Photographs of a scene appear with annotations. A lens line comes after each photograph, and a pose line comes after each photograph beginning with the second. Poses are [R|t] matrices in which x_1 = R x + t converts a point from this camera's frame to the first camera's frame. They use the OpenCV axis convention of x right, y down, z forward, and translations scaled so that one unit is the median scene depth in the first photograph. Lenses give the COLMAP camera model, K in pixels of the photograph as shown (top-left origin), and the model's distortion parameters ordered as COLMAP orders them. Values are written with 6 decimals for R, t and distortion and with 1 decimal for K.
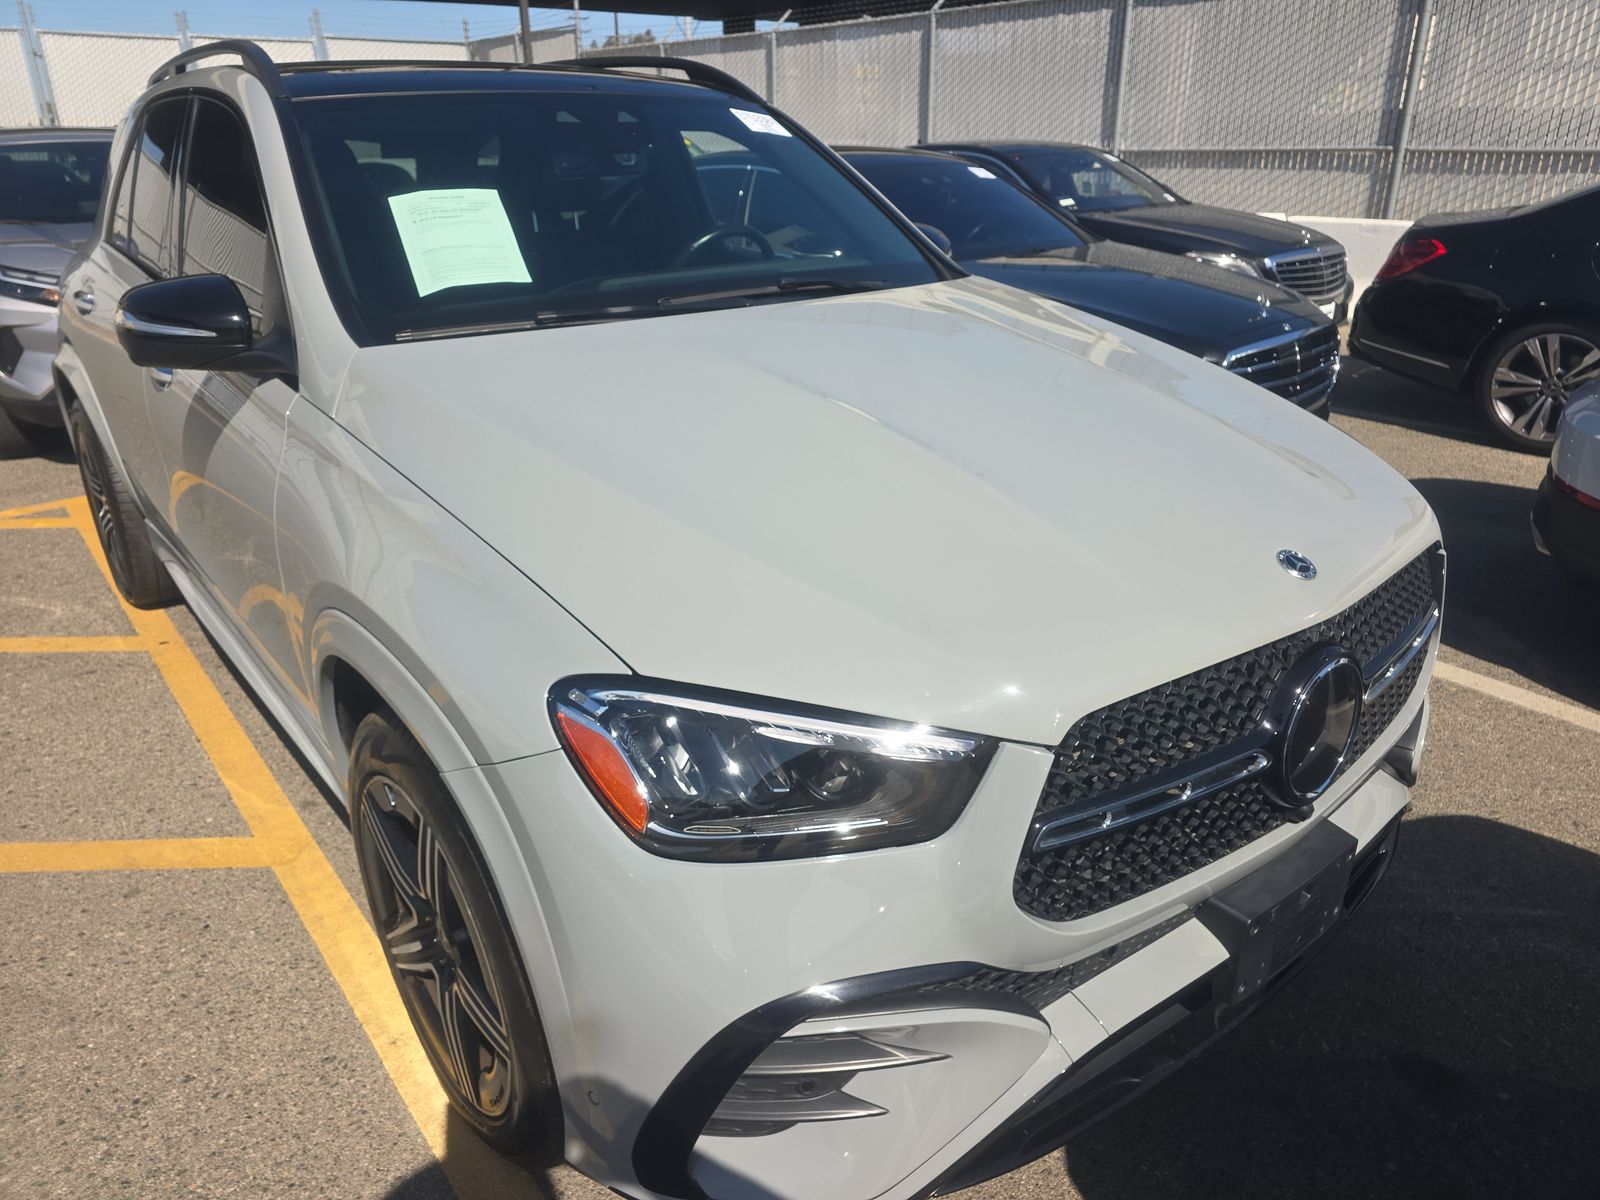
lens RADIAL K [[1068.0, 0, 807.5], [0, 1068.0, 601.6], [0, 0, 1]] dist [0.034644, -0.029732]
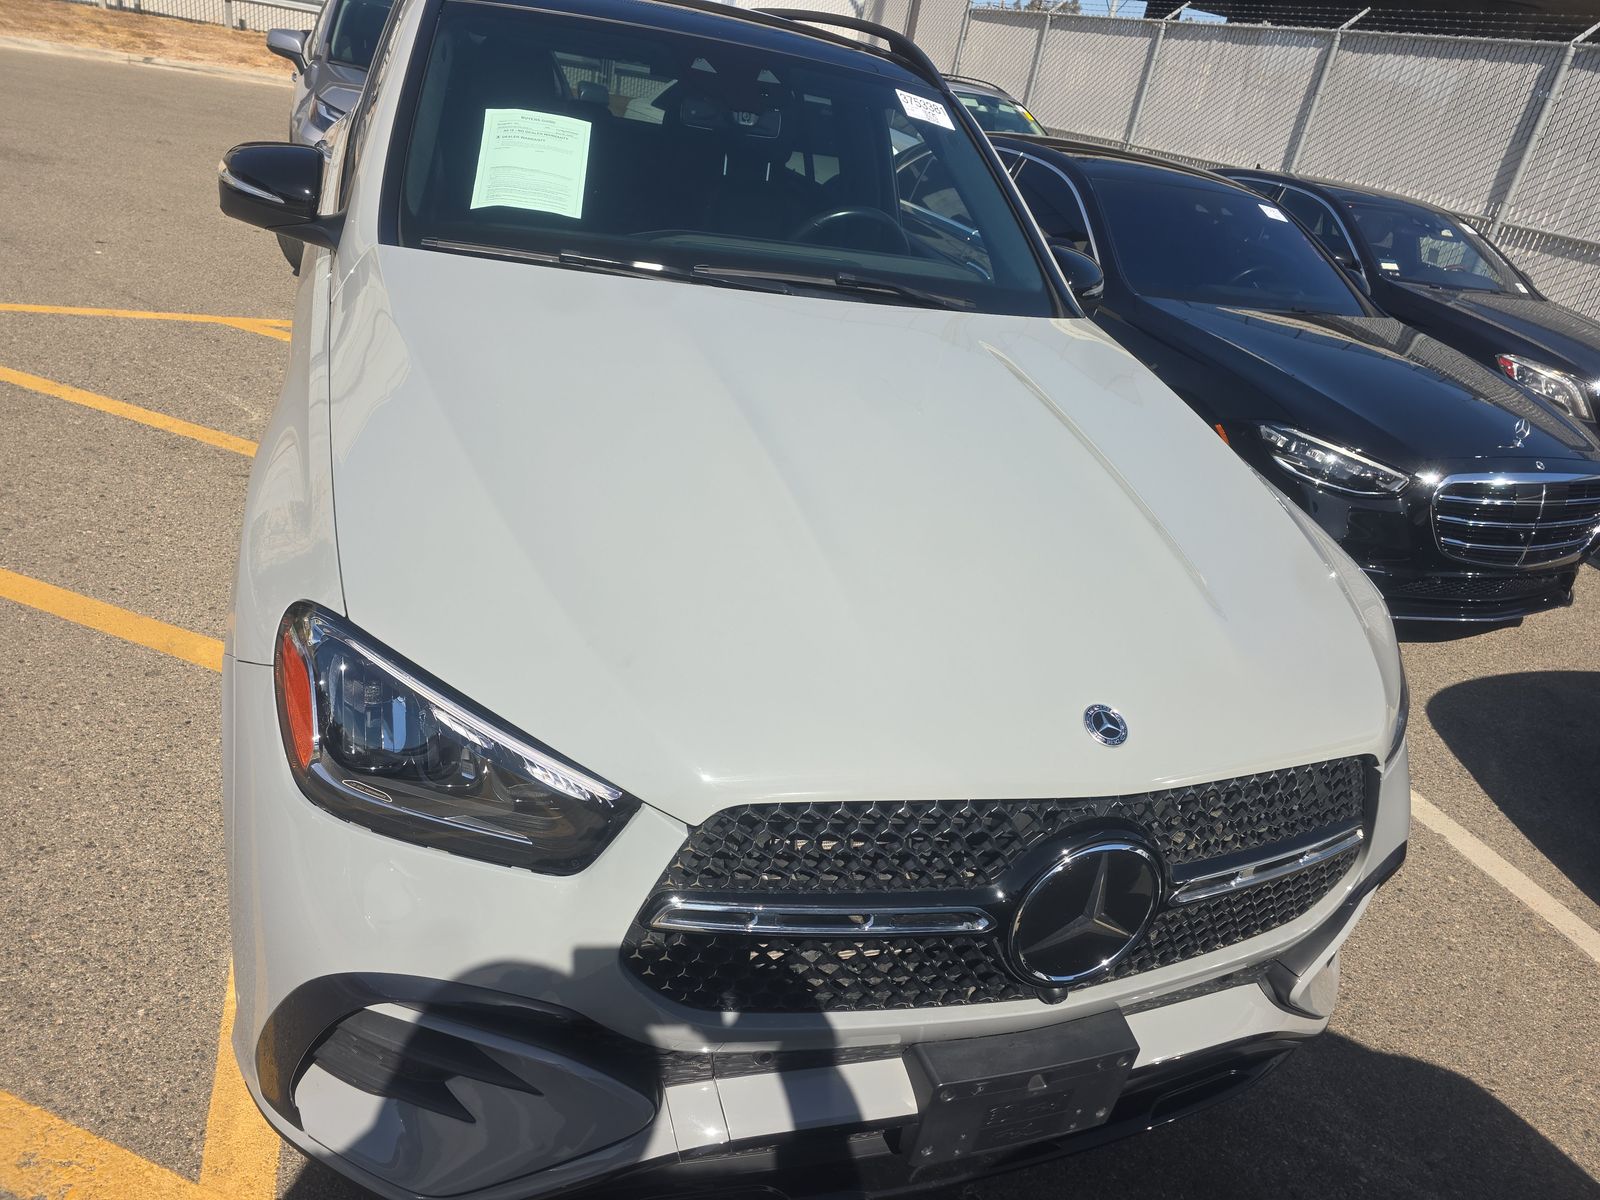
lens RADIAL K [[1068.0, 0, 807.5], [0, 1068.0, 601.6], [0, 0, 1]] dist [0.034644, -0.029732]
pose [[0.930293, 0.295327, -0.217569, 0.220248], [-0.288891, 0.955380, 0.061572, -0.064469], [0.226045, 0.005574, 0.974101, 0.055680]]
